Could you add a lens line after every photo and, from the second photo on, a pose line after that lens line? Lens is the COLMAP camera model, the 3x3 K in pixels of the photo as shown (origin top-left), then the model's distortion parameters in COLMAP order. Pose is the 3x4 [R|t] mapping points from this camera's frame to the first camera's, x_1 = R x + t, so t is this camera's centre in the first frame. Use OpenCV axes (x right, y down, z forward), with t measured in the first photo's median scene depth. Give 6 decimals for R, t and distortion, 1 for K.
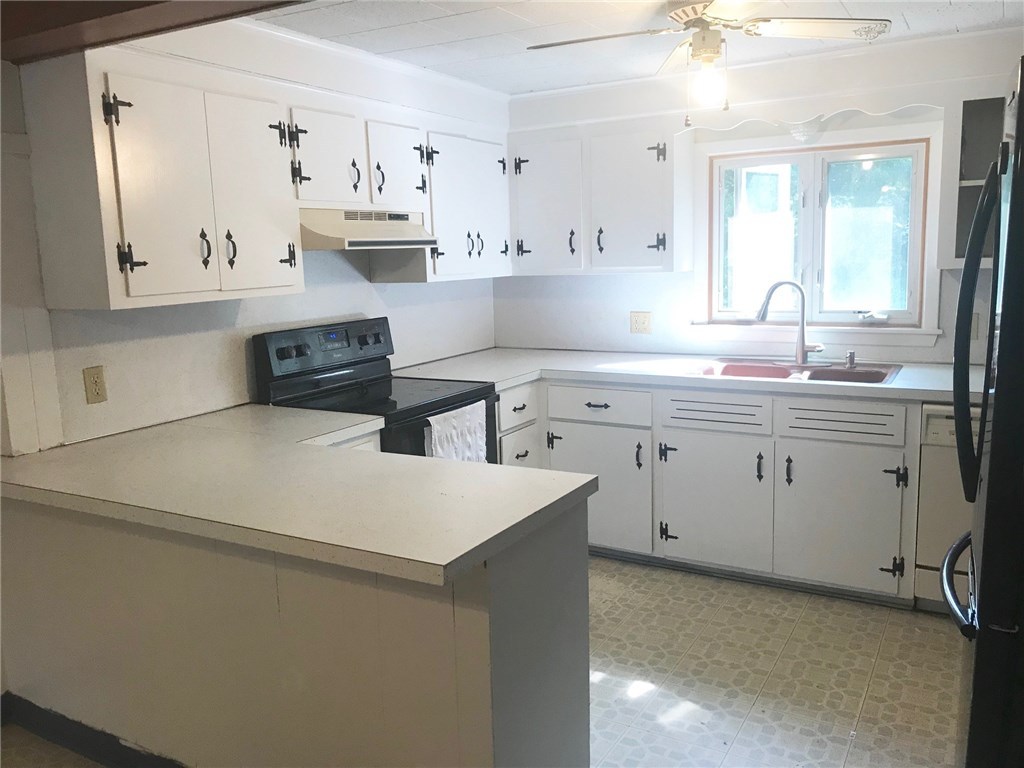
lens RADIAL K [[848.1, 0, 510.7], [0, 848.1, 390.3], [0, 0, 1]] dist [0.069349, -0.047368]
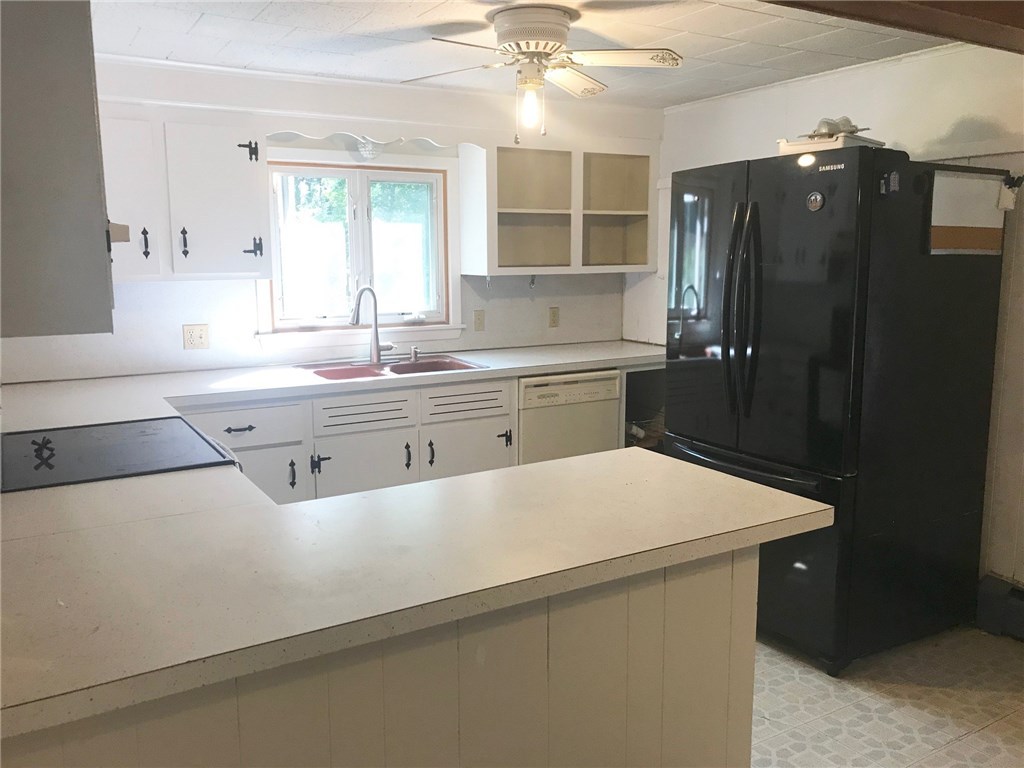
lens RADIAL K [[848.1, 0, 511.2], [0, 848.1, 378.2], [0, 0, 1]] dist [0.069349, -0.047368]
pose [[0.475042, -0.103708, 0.873830, -0.539089], [0.137176, 0.989618, 0.042877, -0.034227], [-0.869205, 0.099501, 0.484337, 0.326311]]
